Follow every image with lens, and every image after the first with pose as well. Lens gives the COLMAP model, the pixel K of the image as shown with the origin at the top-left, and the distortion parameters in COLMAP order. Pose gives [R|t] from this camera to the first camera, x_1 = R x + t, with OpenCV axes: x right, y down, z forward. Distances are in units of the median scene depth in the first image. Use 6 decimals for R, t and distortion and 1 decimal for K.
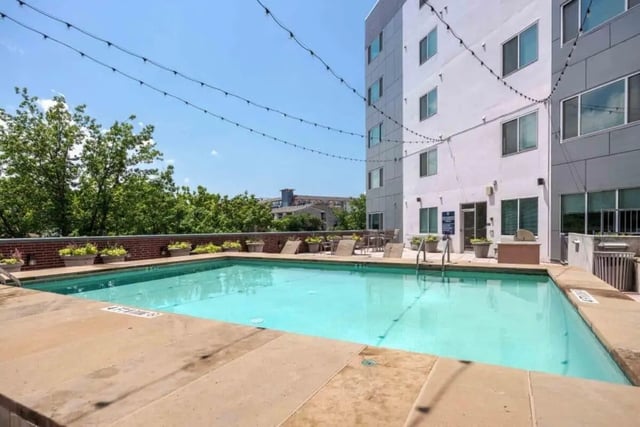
lens RADIAL K [[339.8, 0, 332.8], [0, 339.8, 234.1], [0, 0, 1]] dist [-0.013523, -0.002506]
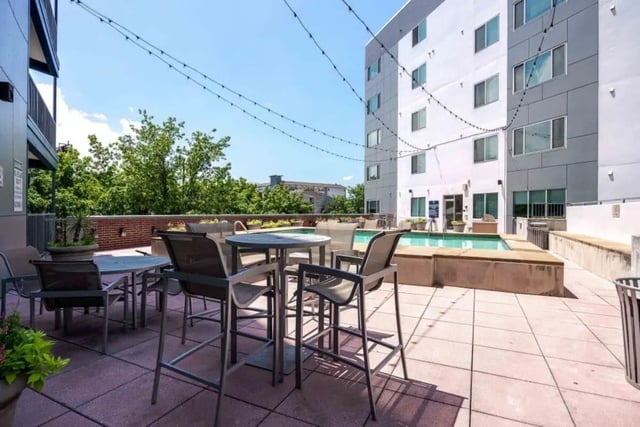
lens RADIAL K [[323.0, 0, 321.0], [0, 323.0, 211.1], [0, 0, 1]] dist [-0.022470, 0.000832]
pose [[0.999490, 0.015338, 0.027998, -0.166634], [-0.014768, 0.999682, -0.020434, 0.008905], [-0.028302, 0.020010, 0.999399, -0.309164]]
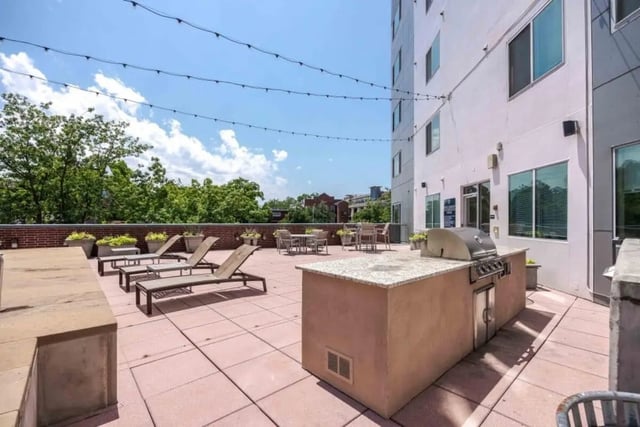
lens RADIAL K [[286.5, 0, 320.8], [0, 286.5, 217.4], [0, 0, 1]] dist [-0.017792, -0.000441]
pose [[0.935176, 0.011196, -0.354005, 0.351283], [-0.021311, 0.999468, -0.024688, -0.008582], [0.353540, 0.030631, 0.934918, 0.414197]]
